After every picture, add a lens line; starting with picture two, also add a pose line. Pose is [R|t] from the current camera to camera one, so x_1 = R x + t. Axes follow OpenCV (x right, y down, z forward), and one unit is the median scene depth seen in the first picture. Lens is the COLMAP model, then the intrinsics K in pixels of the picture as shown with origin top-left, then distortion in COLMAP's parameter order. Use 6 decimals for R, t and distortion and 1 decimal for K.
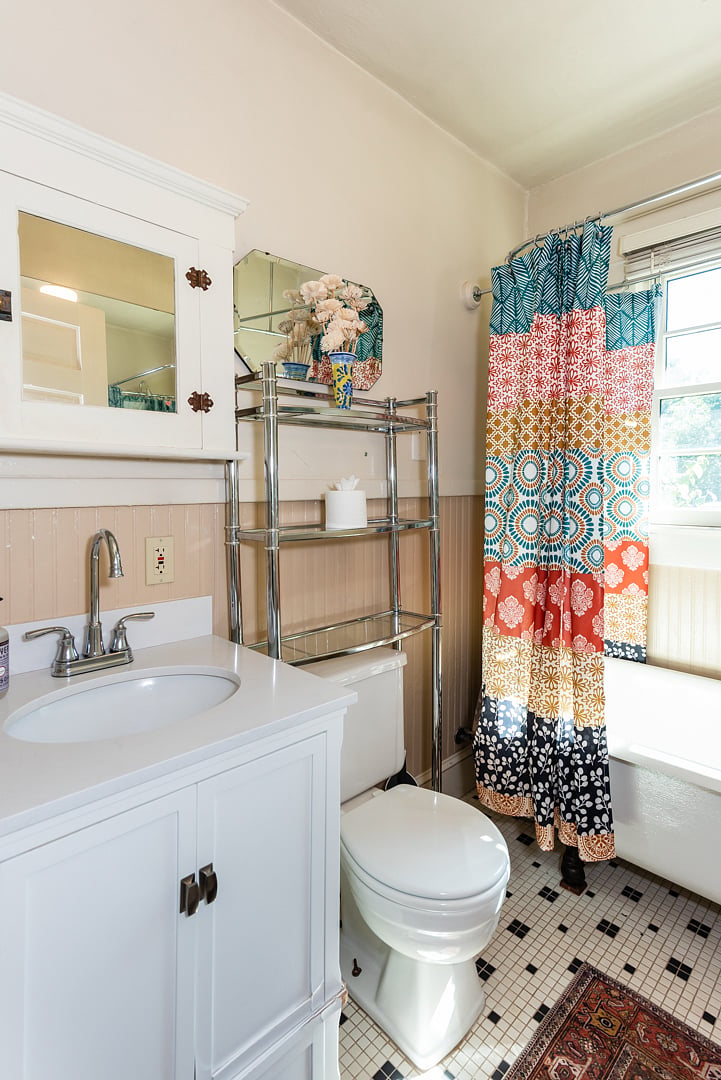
lens RADIAL K [[561.1, 0, 398.7], [0, 561.1, 515.5], [0, 0, 1]] dist [0.014089, 0.000586]
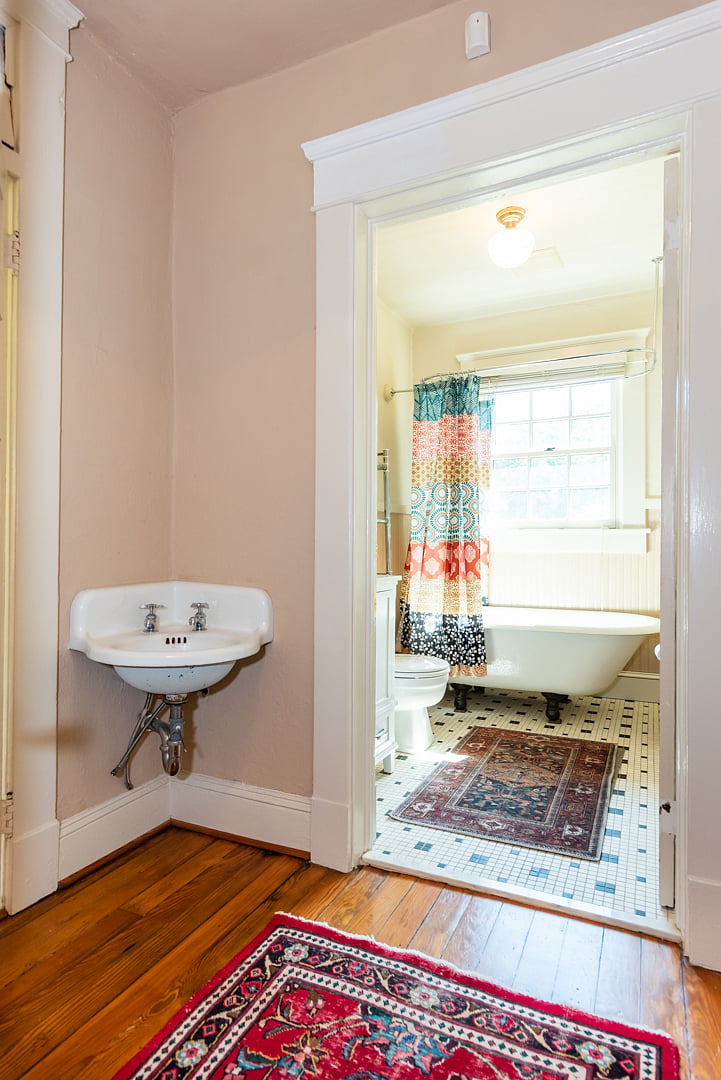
lens RADIAL K [[537.7, 0, 360.5], [0, 537.7, 540.0], [0, 0, 1]] dist [0.001035, 0.000074]
pose [[0.966586, 0.010567, 0.256125, -0.519989], [-0.000266, 0.999191, -0.040218, 0.160047], [-0.256343, 0.038806, 0.965807, -0.732455]]
